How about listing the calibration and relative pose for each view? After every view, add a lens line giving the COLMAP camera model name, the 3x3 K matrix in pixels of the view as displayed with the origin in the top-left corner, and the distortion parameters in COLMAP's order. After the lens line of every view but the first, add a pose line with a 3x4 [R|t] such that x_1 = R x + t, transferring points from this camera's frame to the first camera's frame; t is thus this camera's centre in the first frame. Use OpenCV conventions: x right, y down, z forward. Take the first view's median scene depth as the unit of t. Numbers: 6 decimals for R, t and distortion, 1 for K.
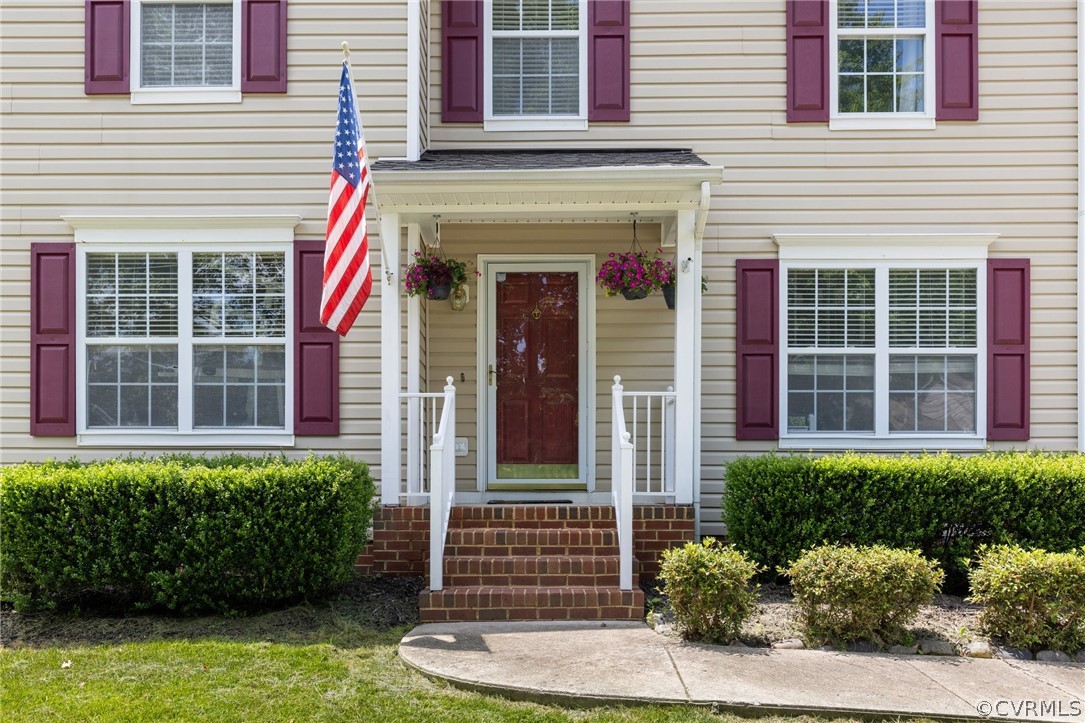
lens RADIAL K [[767.3, 0, 542.5], [0, 767.3, 361.5], [0, 0, 1]] dist [0.001662, 0.000728]
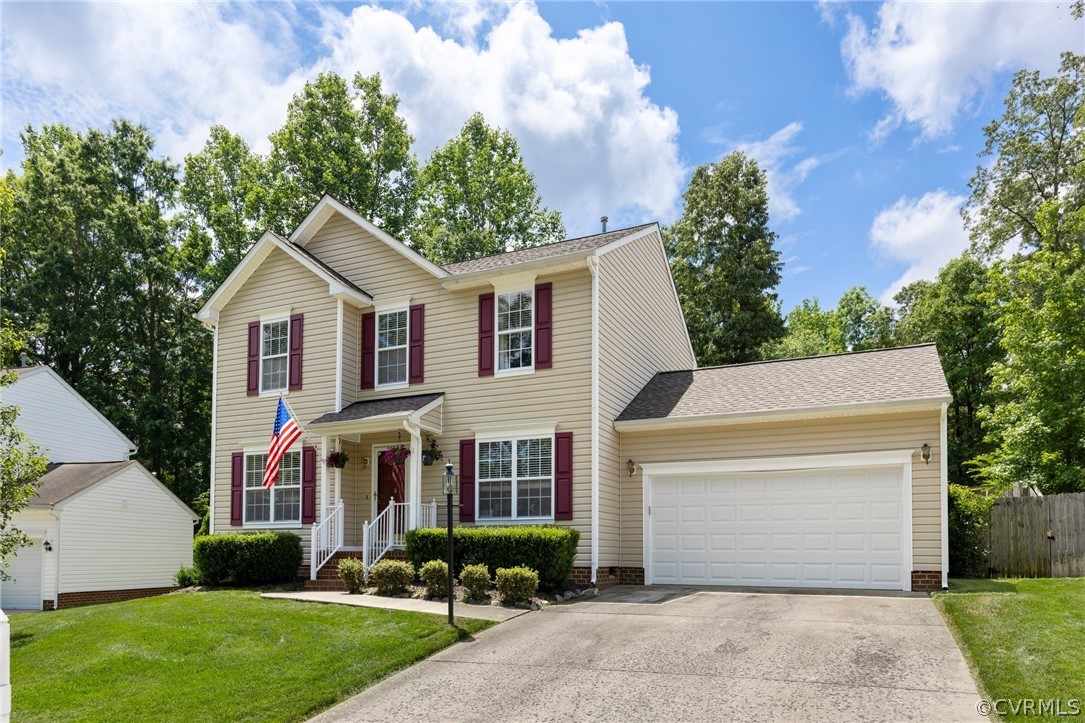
lens RADIAL K [[705.7, 0, 542.5], [0, 705.7, 361.5], [0, 0, 1]] dist [0.004527, 0.000572]
pose [[0.899955, -0.113898, -0.420843, 1.389791], [0.061642, 0.988817, -0.135797, -0.066101], [0.431604, 0.096270, 0.896911, -0.785871]]
